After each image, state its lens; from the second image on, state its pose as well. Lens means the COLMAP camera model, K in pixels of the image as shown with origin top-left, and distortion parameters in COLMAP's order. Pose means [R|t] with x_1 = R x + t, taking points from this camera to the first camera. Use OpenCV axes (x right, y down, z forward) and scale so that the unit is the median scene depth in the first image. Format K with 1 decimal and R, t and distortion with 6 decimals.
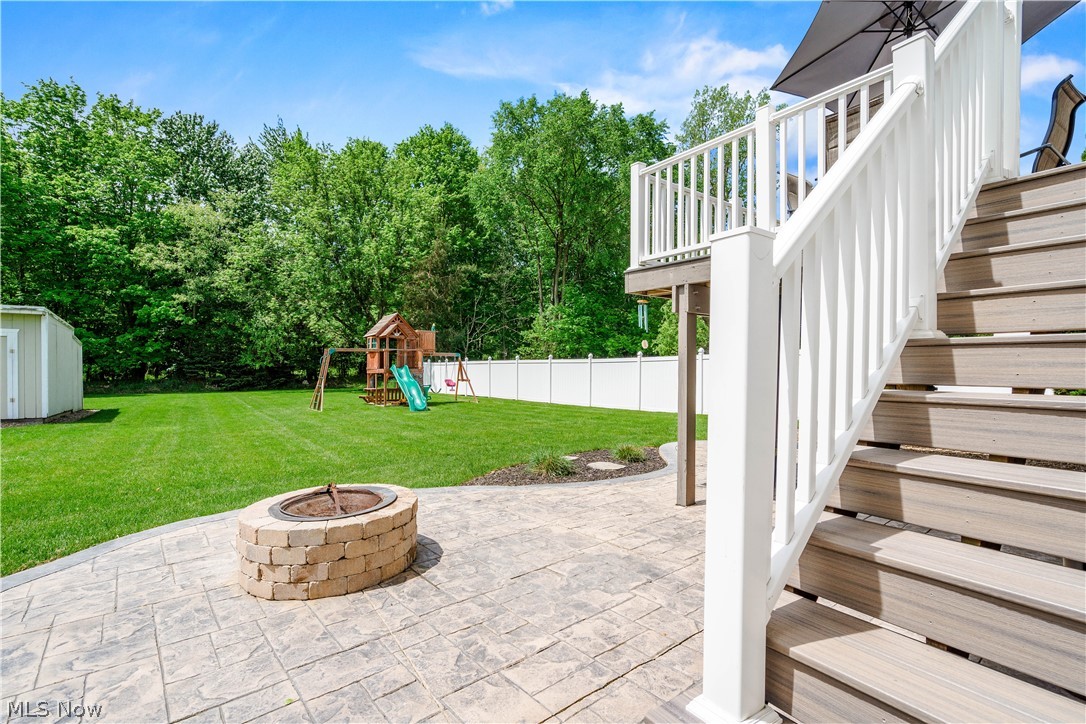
lens RADIAL K [[479.6, 0, 542.9], [0, 479.6, 376.2], [0, 0, 1]] dist [-0.001083, -0.000375]
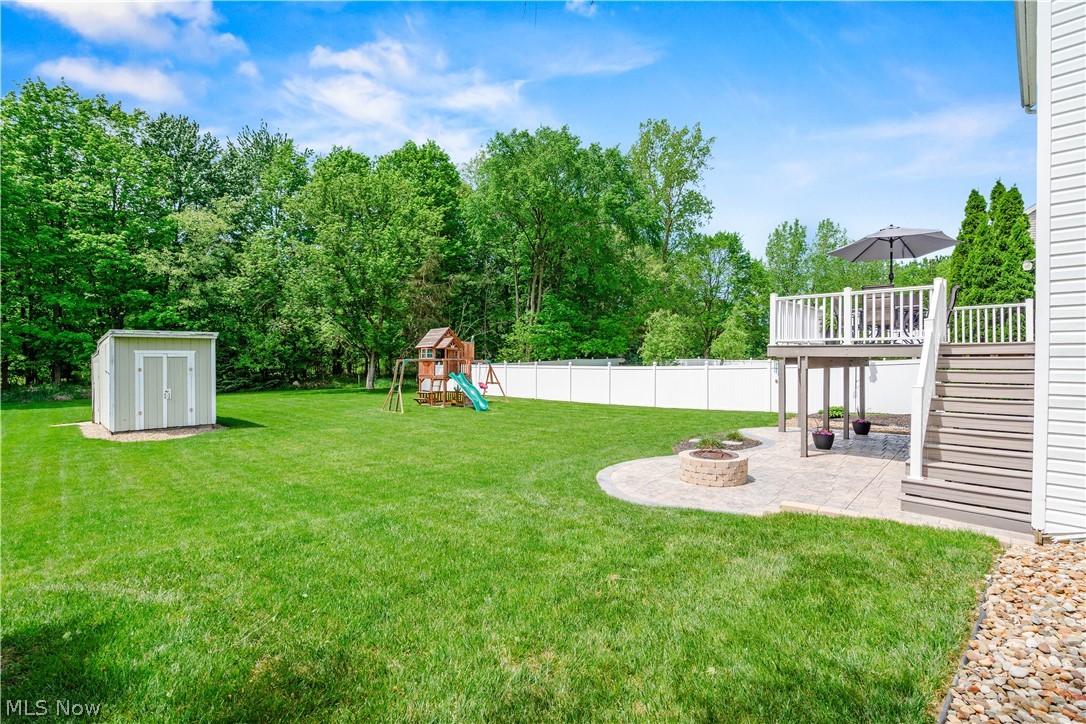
lens RADIAL K [[493.3, 0, 533.3], [0, 493.3, 362.3], [0, 0, 1]] dist [-0.001986, 0.000393]
pose [[0.987079, -0.004077, 0.160180, -0.187028], [0.005699, 0.999937, -0.009669, -0.021512], [-0.160130, 0.010457, 0.987041, -0.148748]]
